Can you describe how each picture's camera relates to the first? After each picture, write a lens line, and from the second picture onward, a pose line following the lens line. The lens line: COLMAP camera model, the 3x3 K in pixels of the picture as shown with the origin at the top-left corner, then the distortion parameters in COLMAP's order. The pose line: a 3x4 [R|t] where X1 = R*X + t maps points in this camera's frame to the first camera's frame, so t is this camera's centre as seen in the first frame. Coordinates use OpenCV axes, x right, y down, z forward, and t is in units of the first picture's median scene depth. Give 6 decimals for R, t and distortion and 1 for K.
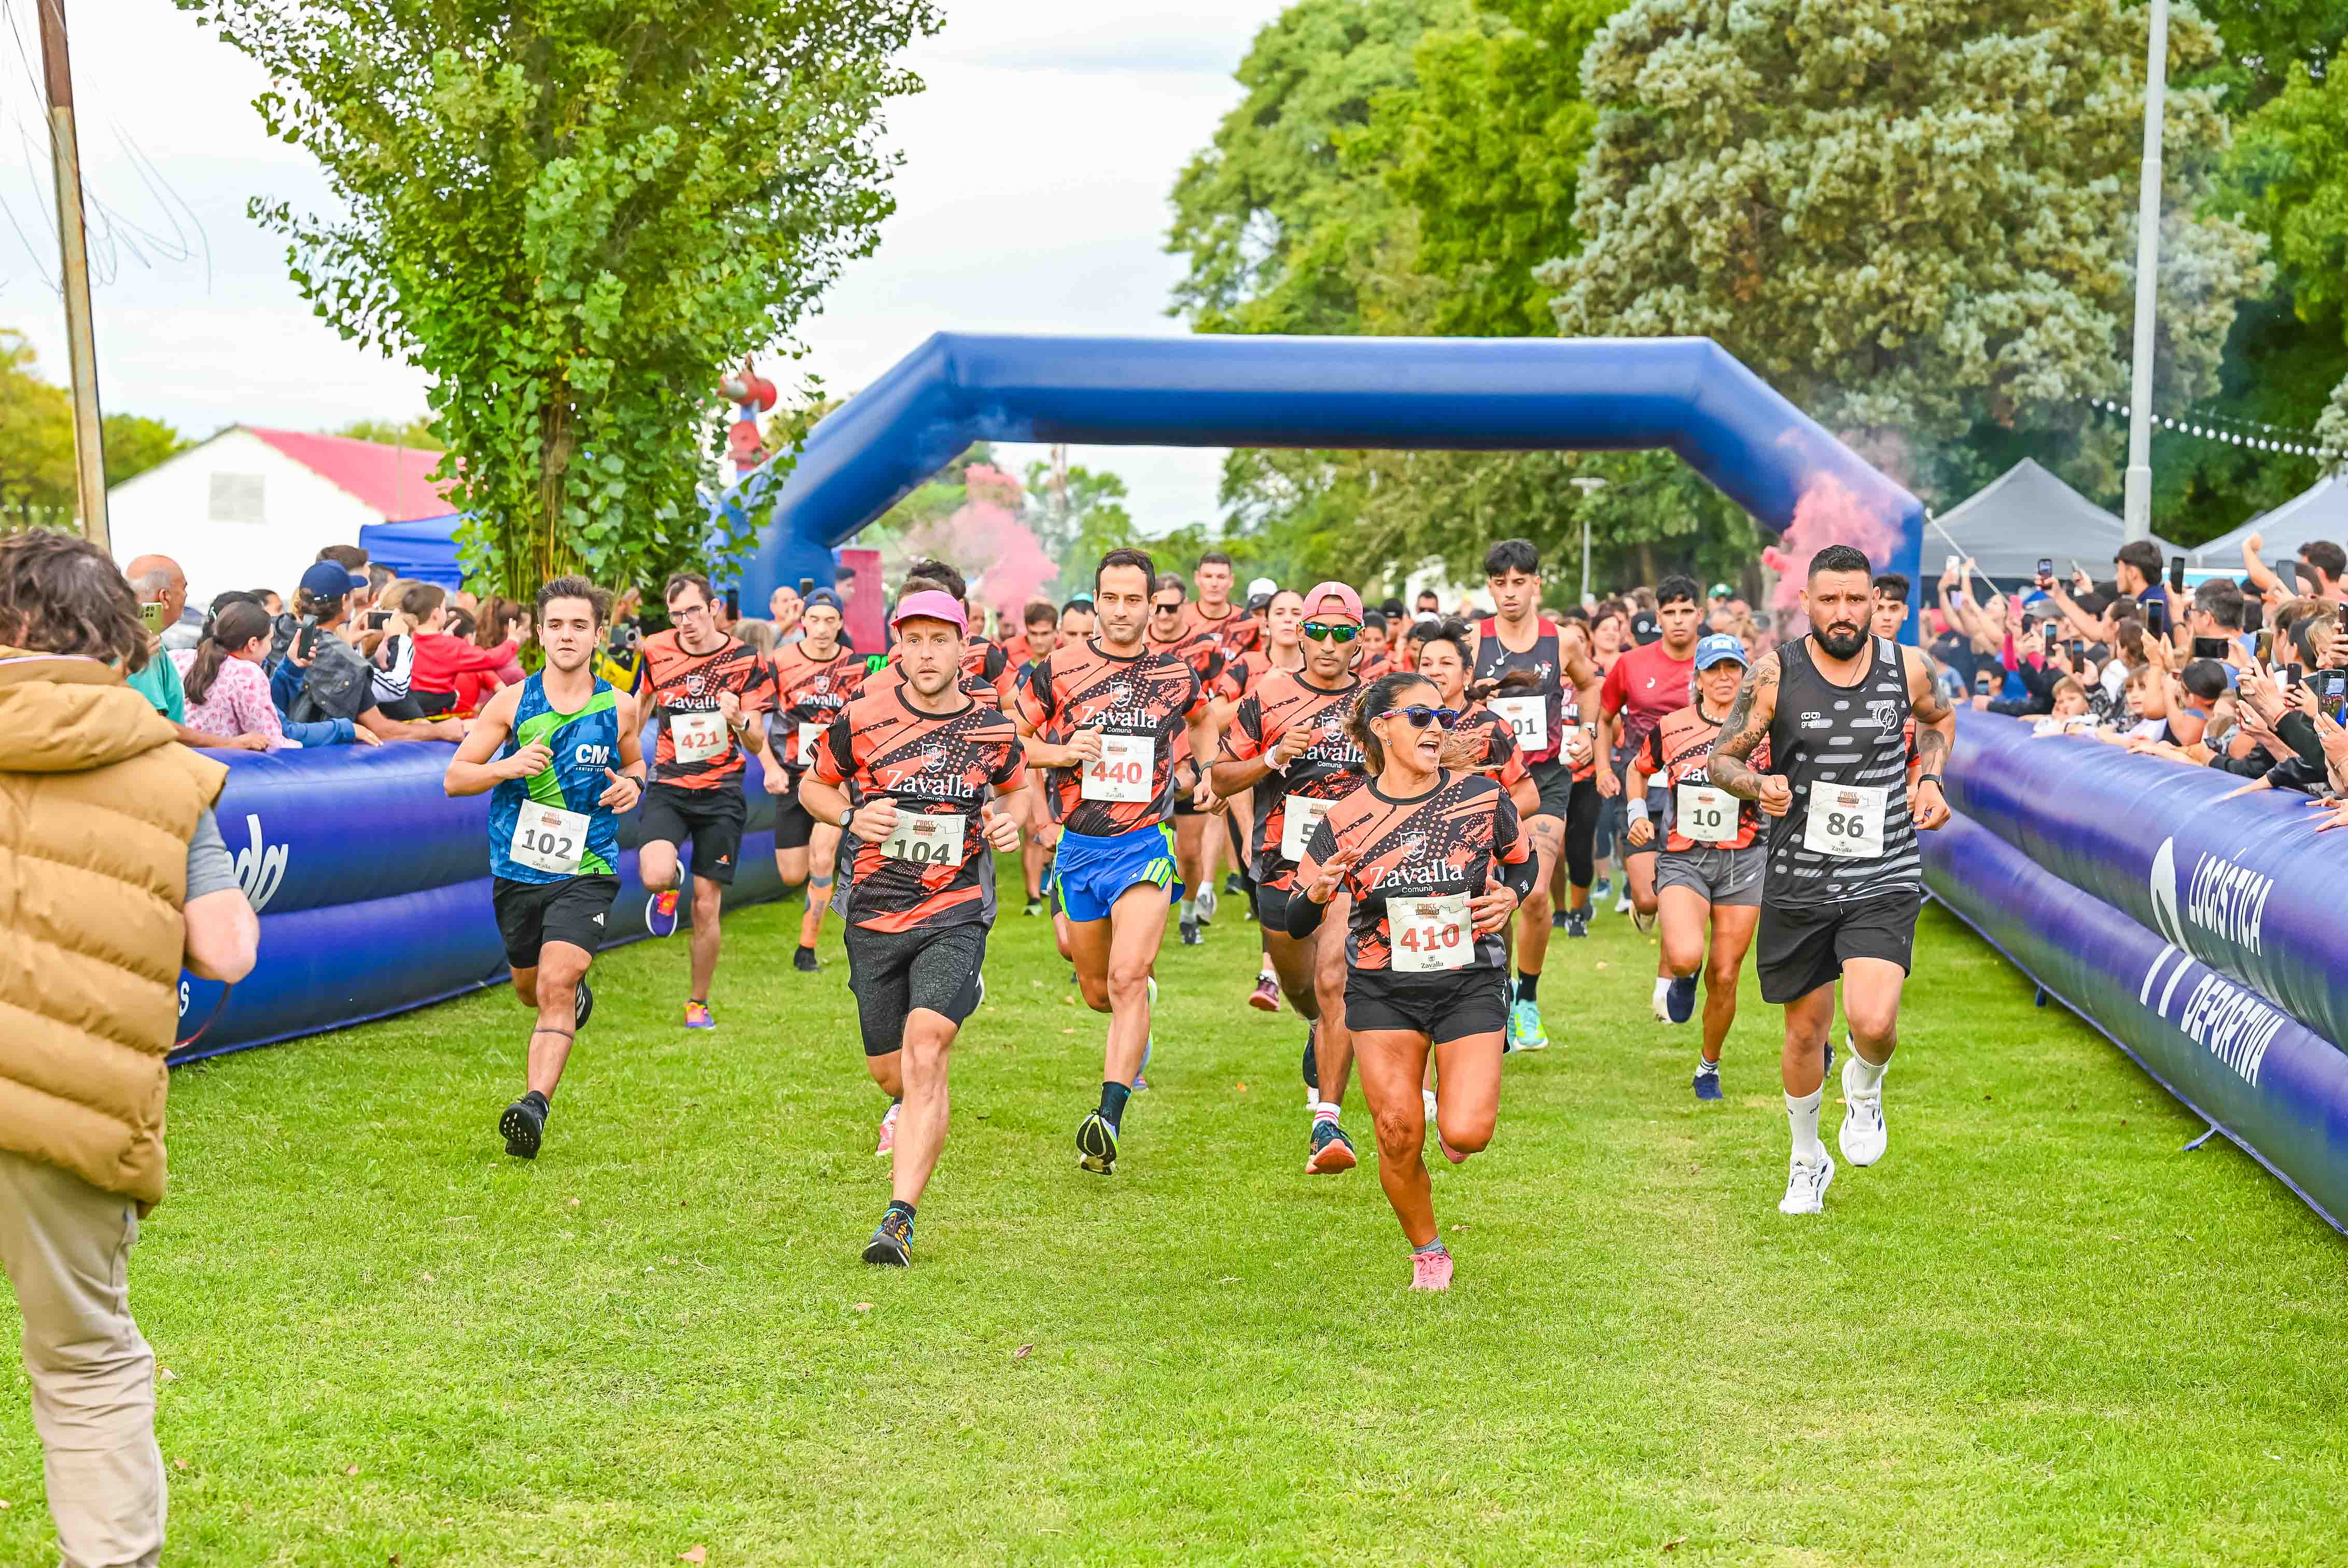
lens RADIAL K [[4573.4, 0, 1198.4], [0, 4573.4, 821.1], [0, 0, 1]] dist [0.215198, 0.047142]
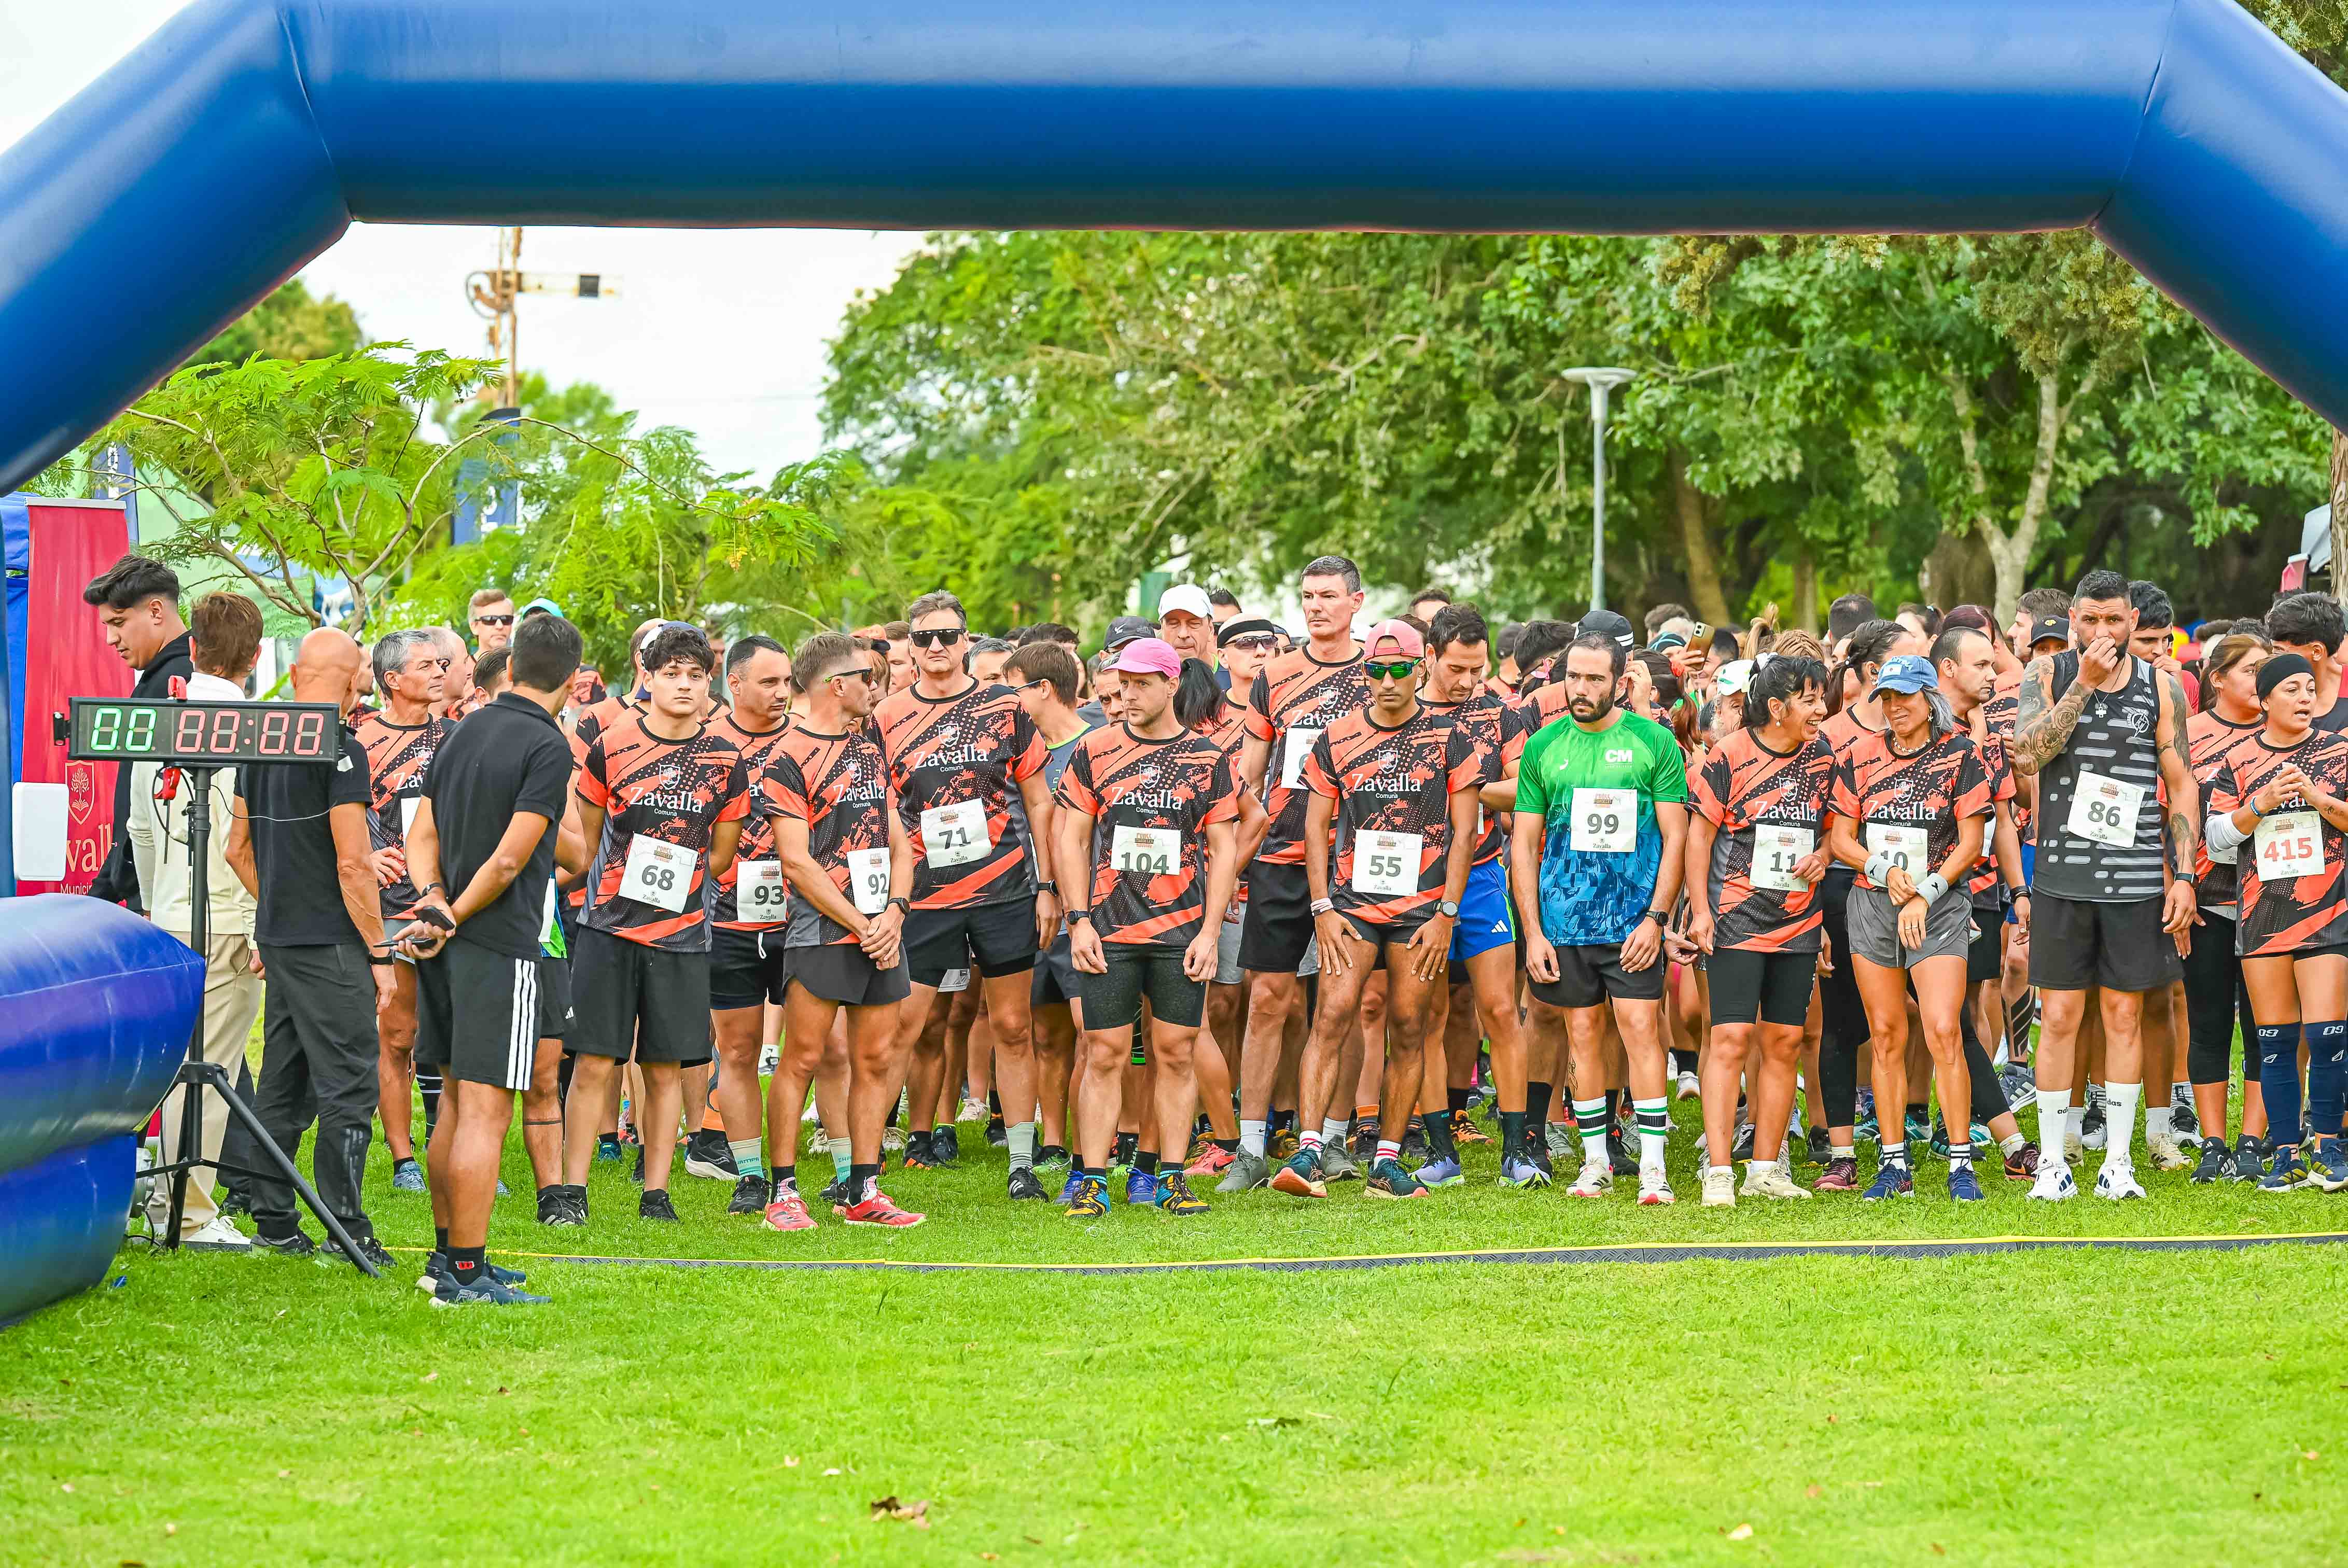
lens RADIAL K [[8593.2, 0, 1174.0], [0, 8593.2, 784.0], [0, 0, 1]] dist [-0.462522, -5.555521]
pose [[0.998728, -0.011750, 0.049038, -0.010880], [0.013203, 0.999480, -0.029417, -0.008786], [-0.048667, 0.030027, 0.998364, 0.195938]]
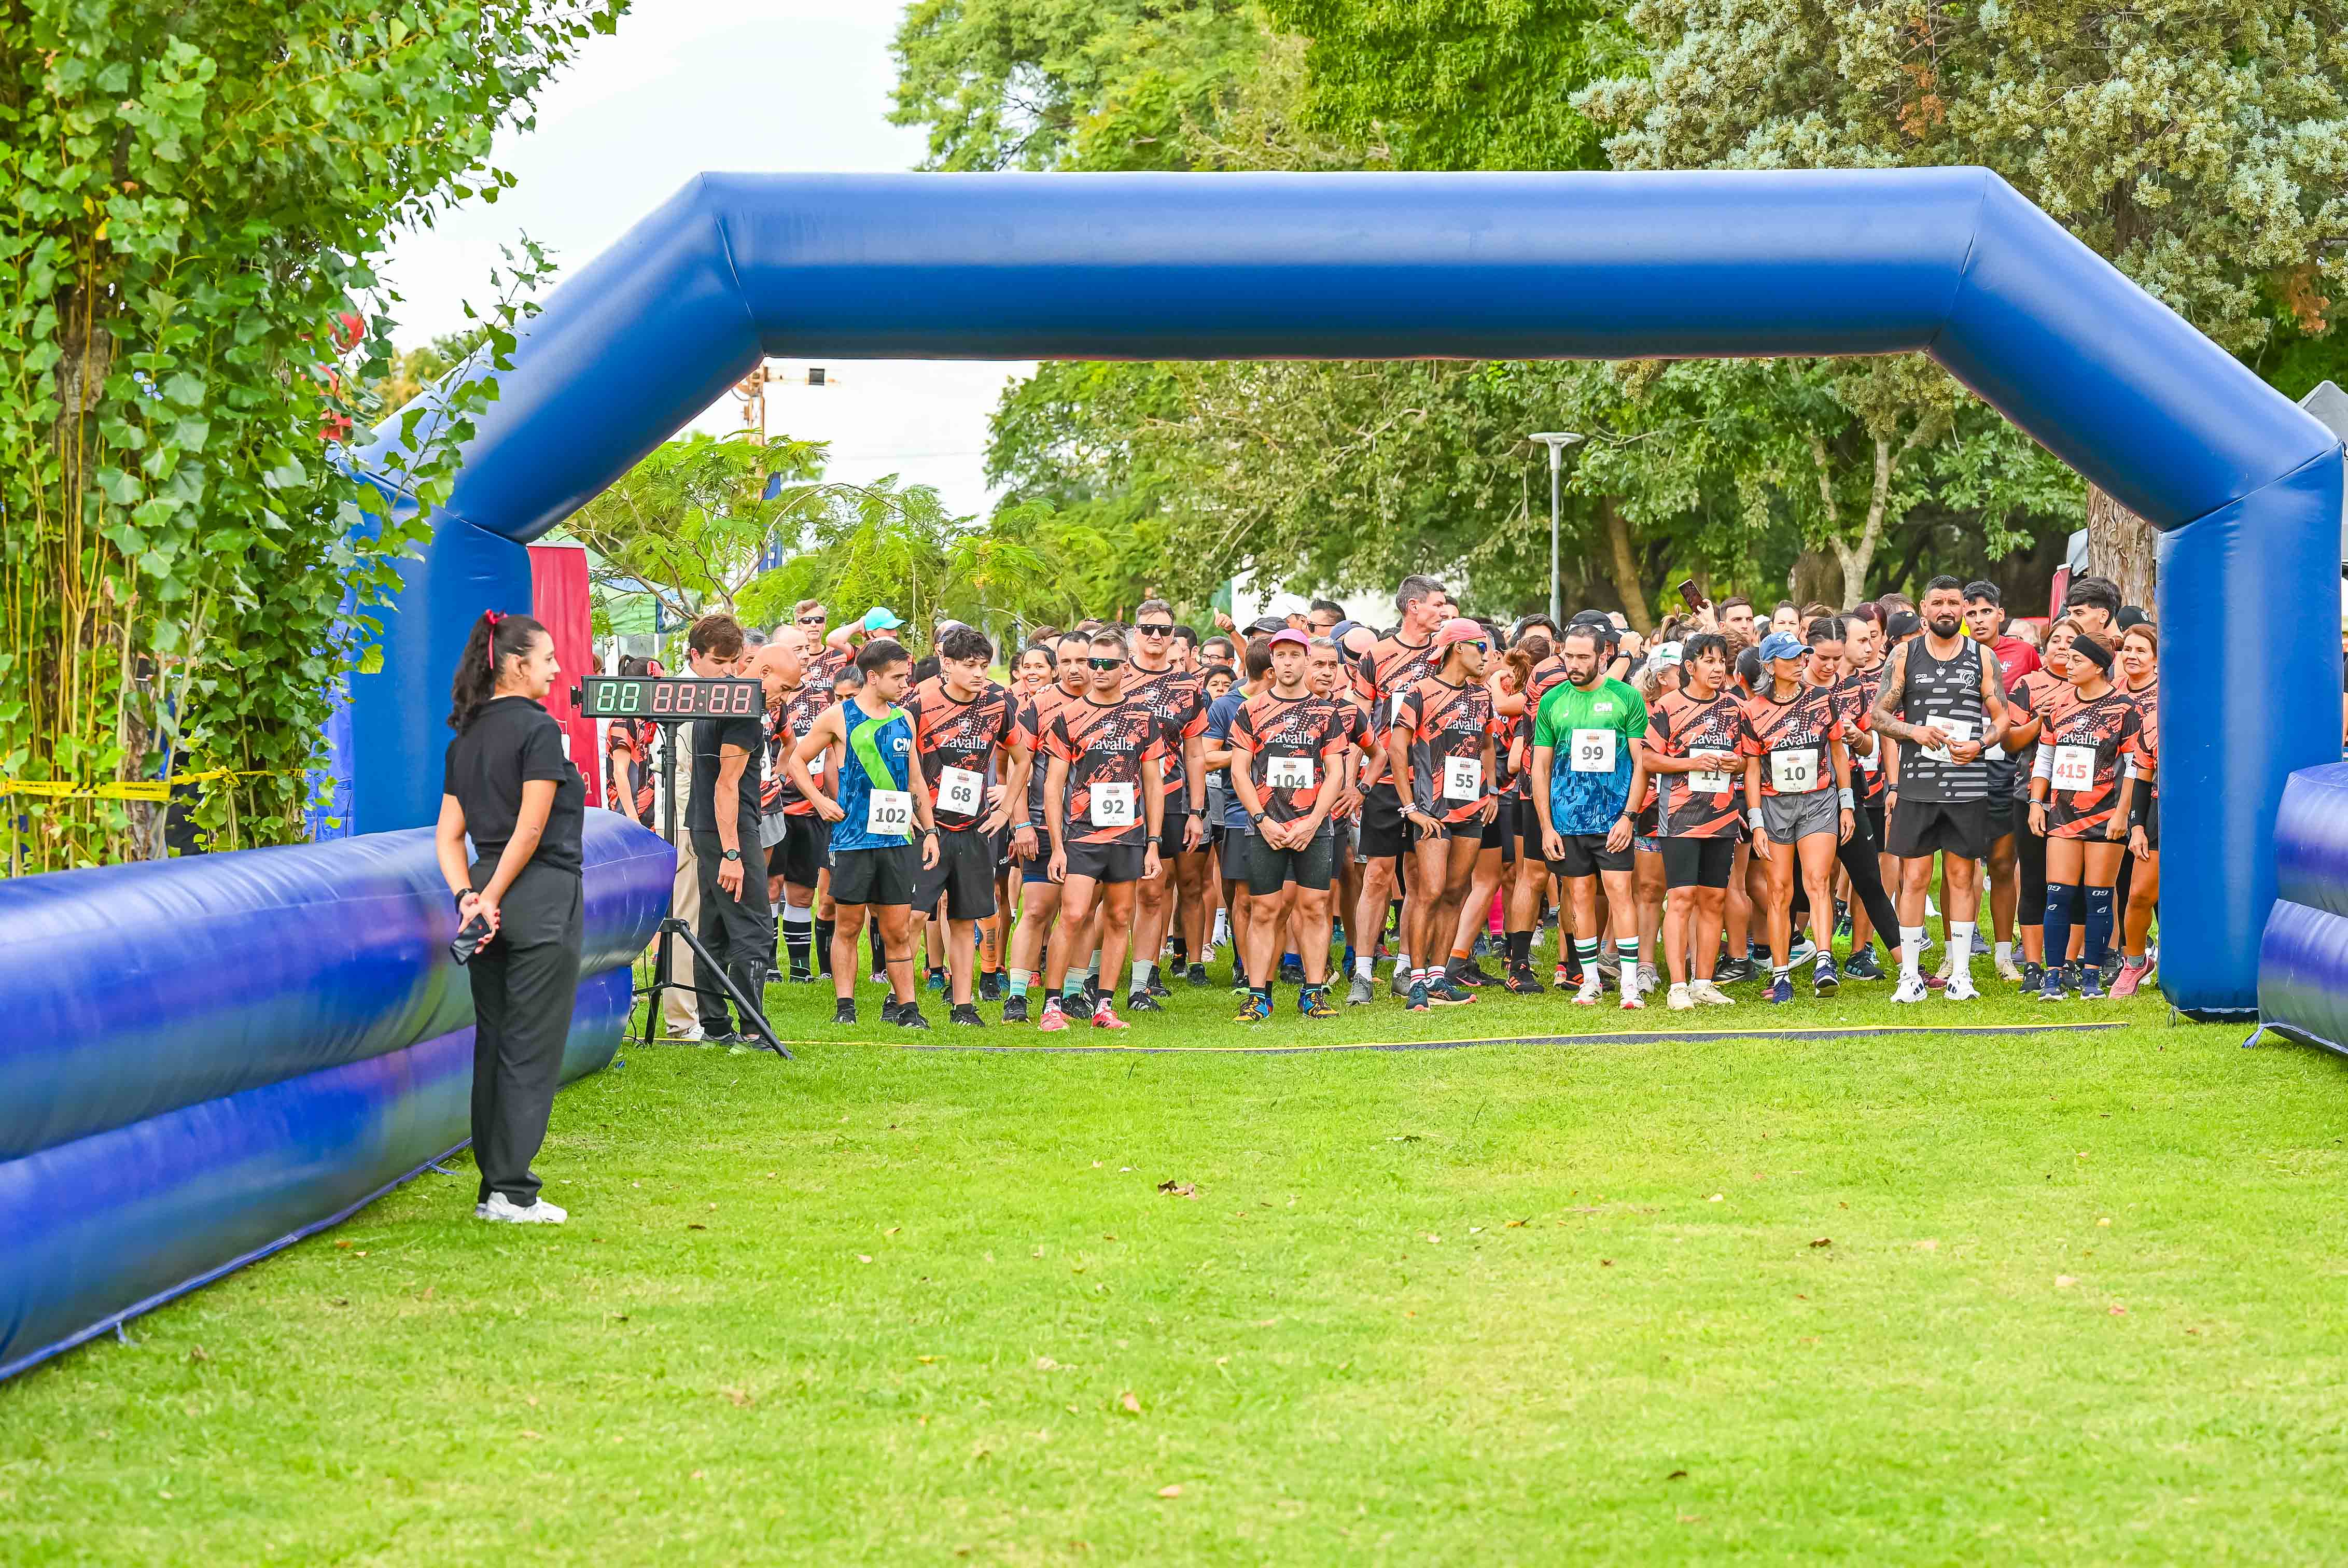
lens RADIAL K [[6362.8, 0, 1174.0], [0, 6362.8, 784.0], [0, 0, 1]] dist [-0.077201, -2.055087]
pose [[0.998946, -0.020209, 0.041216, -0.022963], [0.021131, 0.999534, -0.022039, -0.006312], [-0.040752, 0.022887, 0.998907, 0.132274]]
